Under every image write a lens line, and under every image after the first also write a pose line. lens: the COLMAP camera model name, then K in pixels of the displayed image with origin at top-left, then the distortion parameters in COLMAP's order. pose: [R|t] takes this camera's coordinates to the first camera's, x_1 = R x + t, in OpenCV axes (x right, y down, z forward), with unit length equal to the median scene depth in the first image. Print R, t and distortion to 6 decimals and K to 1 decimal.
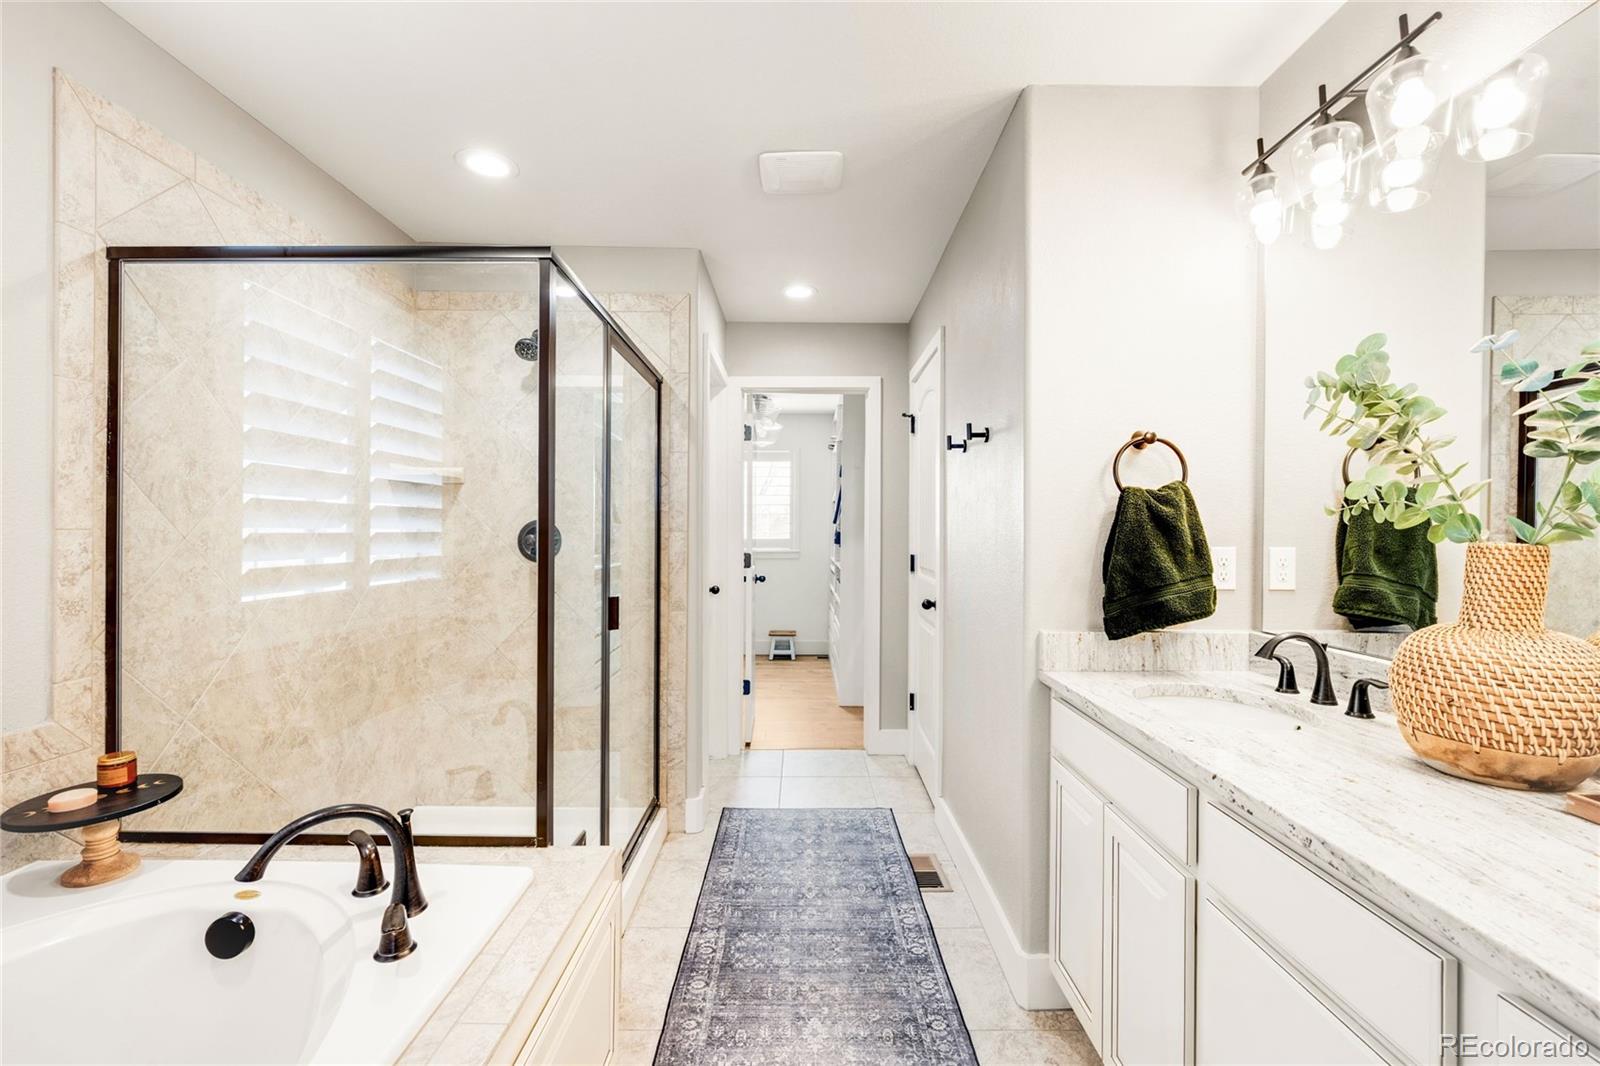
lens RADIAL K [[713.2, 0, 798.1], [0, 713.2, 529.7], [0, 0, 1]] dist [0.002276, -0.000902]
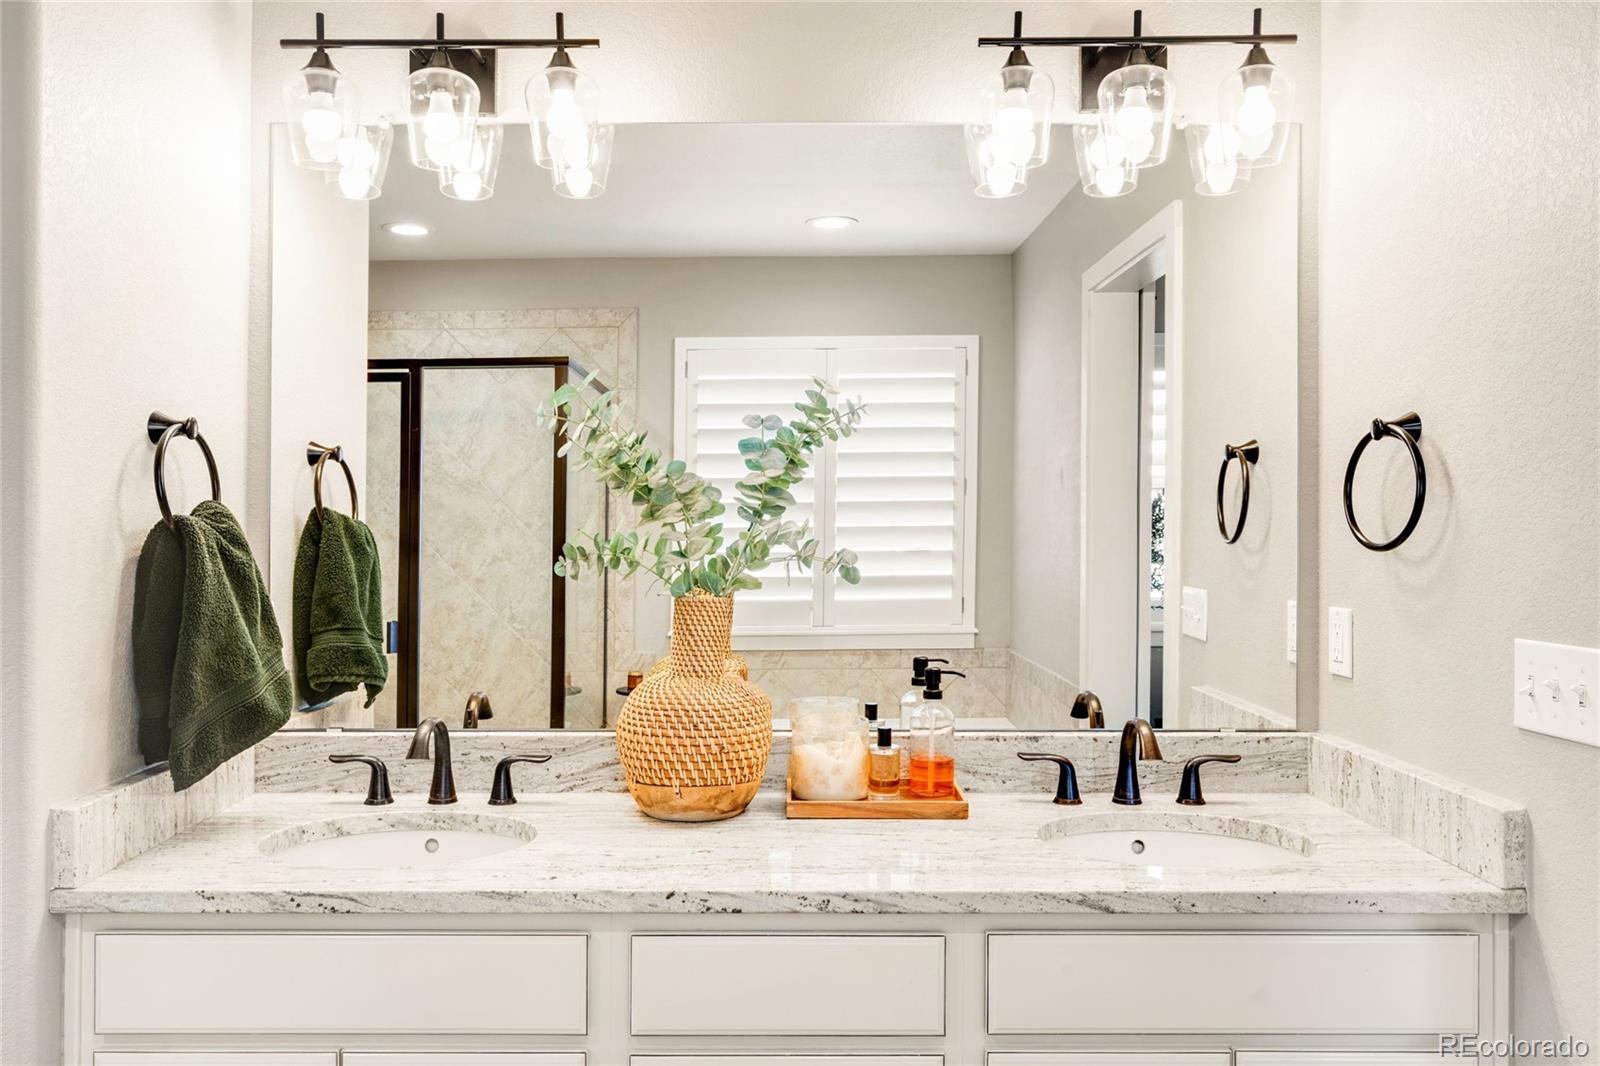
lens RADIAL K [[1176.8, 0, 798.2], [0, 1176.8, 537.5], [0, 0, 1]] dist [-0.024234, -0.001229]
pose [[-0.046315, -0.000480, 0.998927, -0.477707], [-0.006581, 0.999978, 0.000176, -0.042374], [-0.998905, -0.006565, -0.046317, 0.560339]]
